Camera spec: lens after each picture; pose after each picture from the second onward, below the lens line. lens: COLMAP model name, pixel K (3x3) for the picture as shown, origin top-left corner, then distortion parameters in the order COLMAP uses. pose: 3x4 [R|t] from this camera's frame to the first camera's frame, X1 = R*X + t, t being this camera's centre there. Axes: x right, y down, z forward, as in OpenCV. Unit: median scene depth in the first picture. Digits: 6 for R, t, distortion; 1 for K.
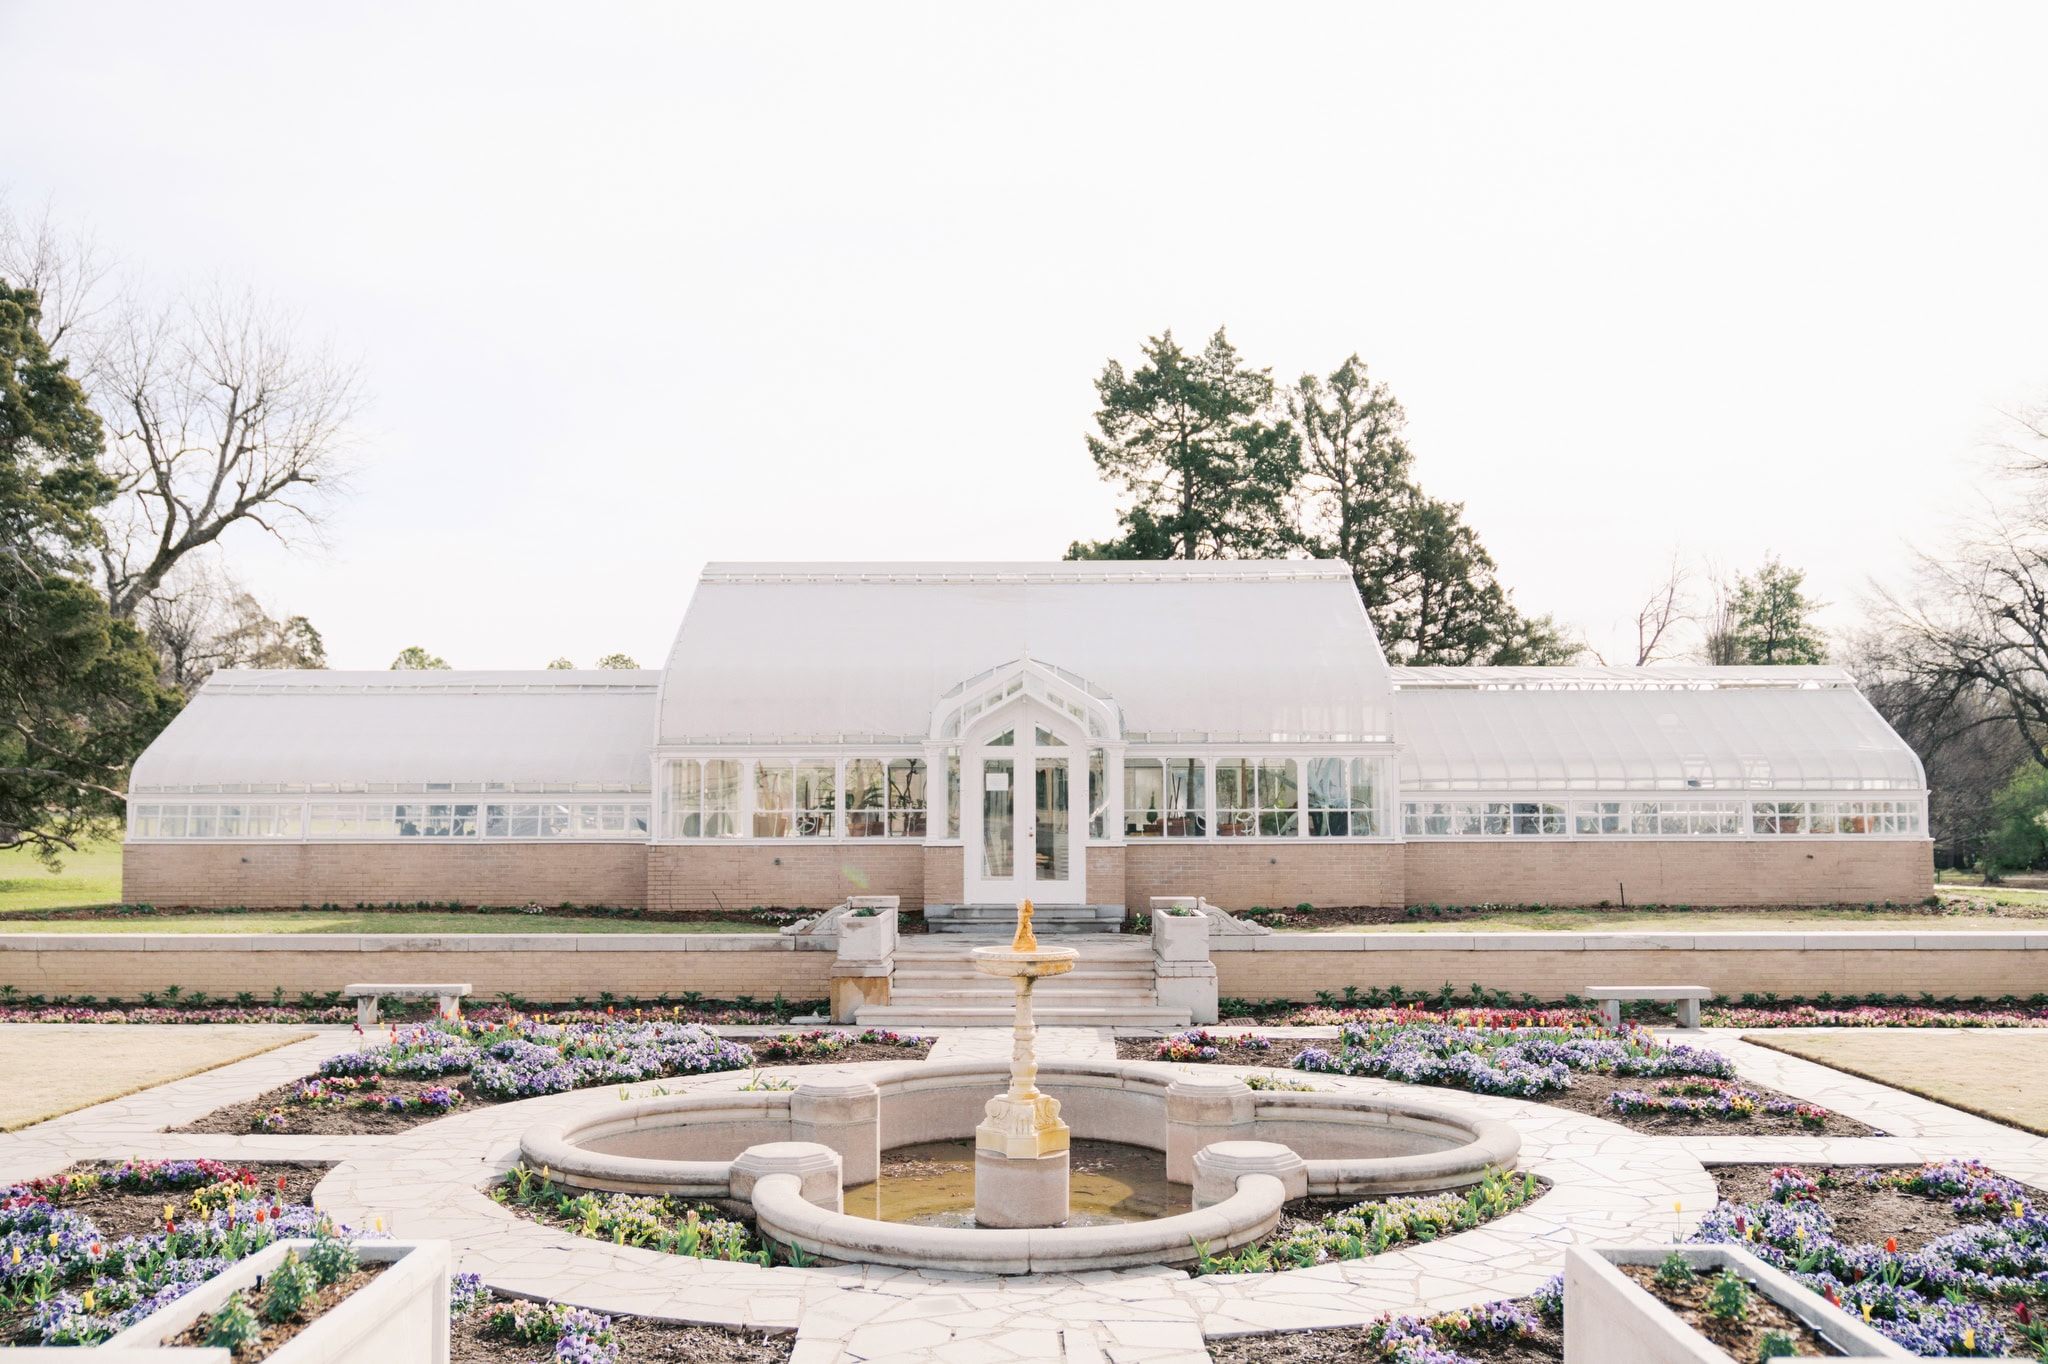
lens RADIAL K [[1850.7, 0, 1021.0], [0, 1850.7, 662.1], [0, 0, 1]] dist [-0.015184, 0.010179]
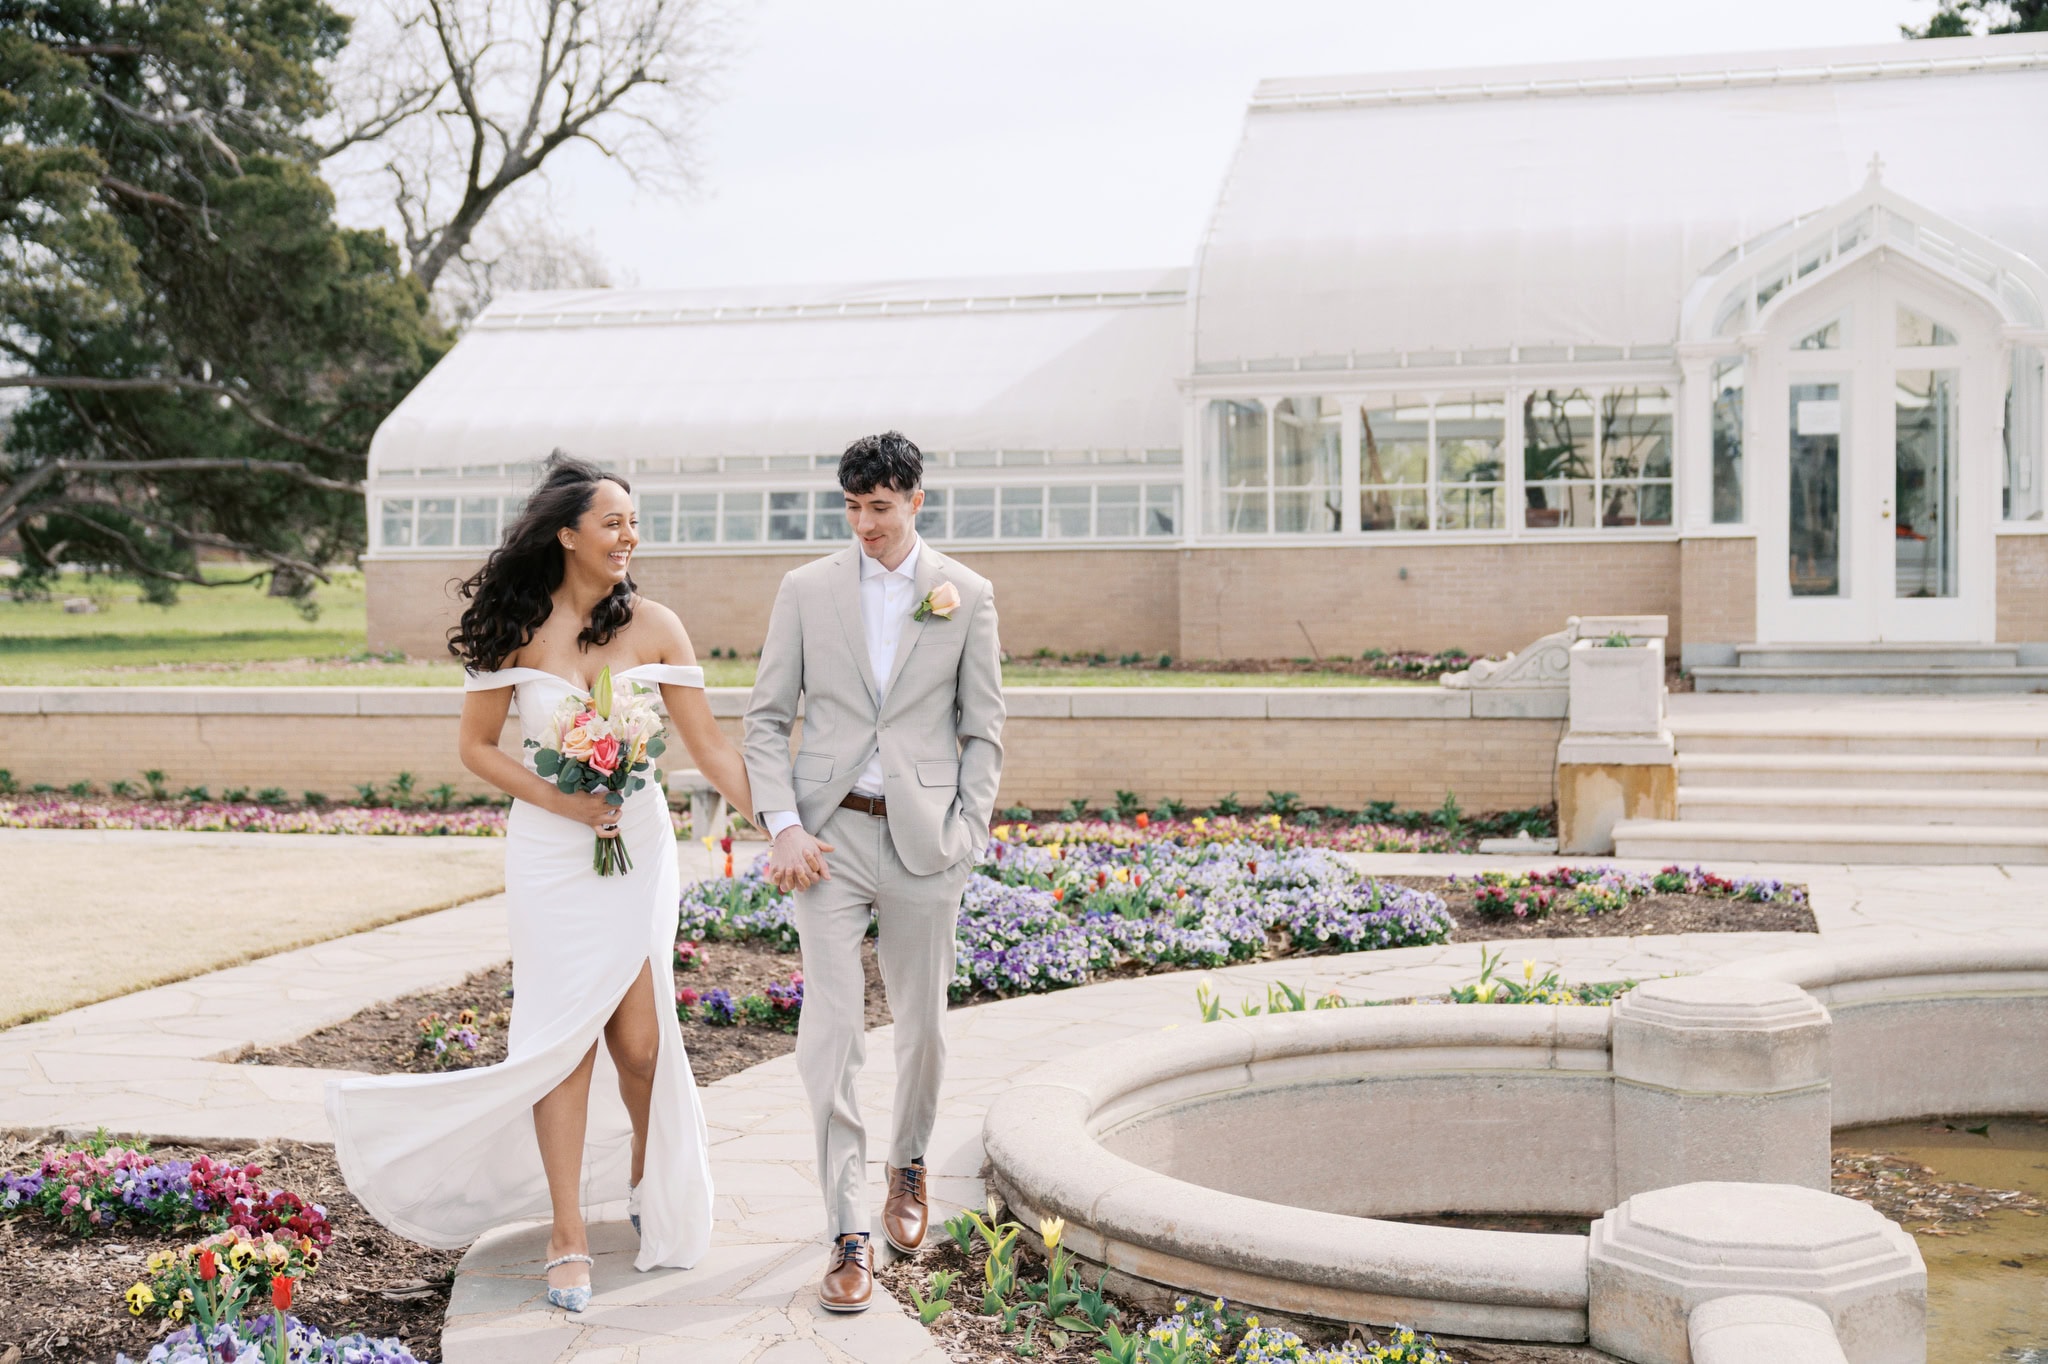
lens RADIAL K [[2307.2, 0, 1030.7], [0, 2307.2, 643.6], [0, 0, 1]] dist [-0.011910, 0.029900]
pose [[0.972202, -0.003970, -0.234110, -0.079366], [0.027278, 0.994968, 0.096409, 0.059335], [0.232549, -0.100115, 0.967418, 0.291755]]
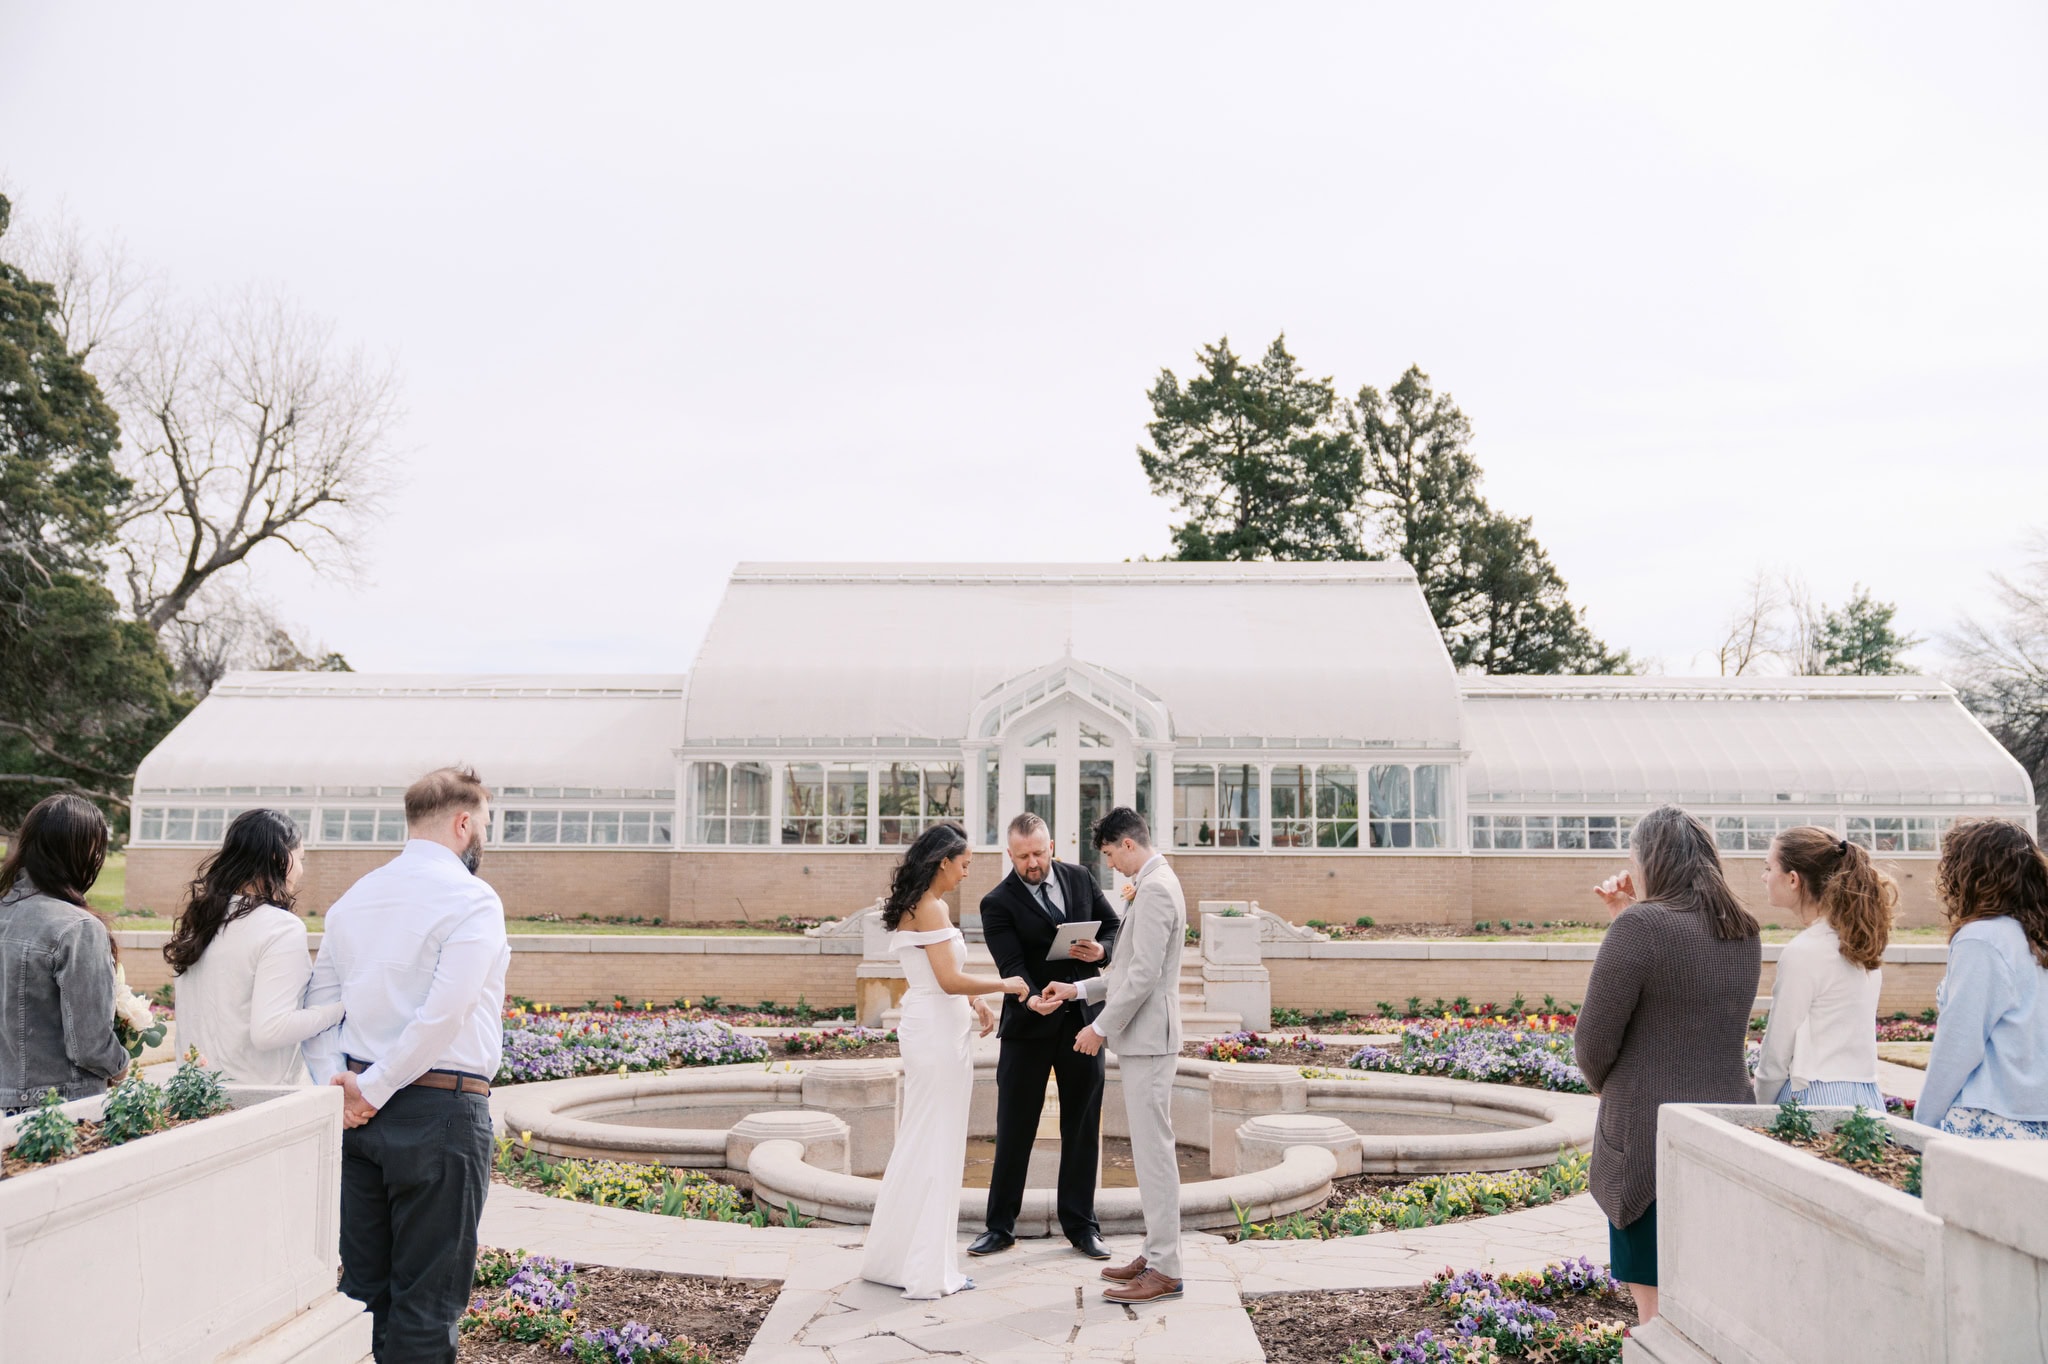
lens RADIAL K [[1893.4, 0, 1024.0], [0, 1893.4, 682.0], [0, 0, 1]] dist [-0.013511, -0.000394]
pose [[0.999566, 0.004098, -0.029178, 0.007864], [-0.004847, 0.999659, -0.025645, 0.036887], [0.029063, 0.025775, 0.999245, 0.032582]]
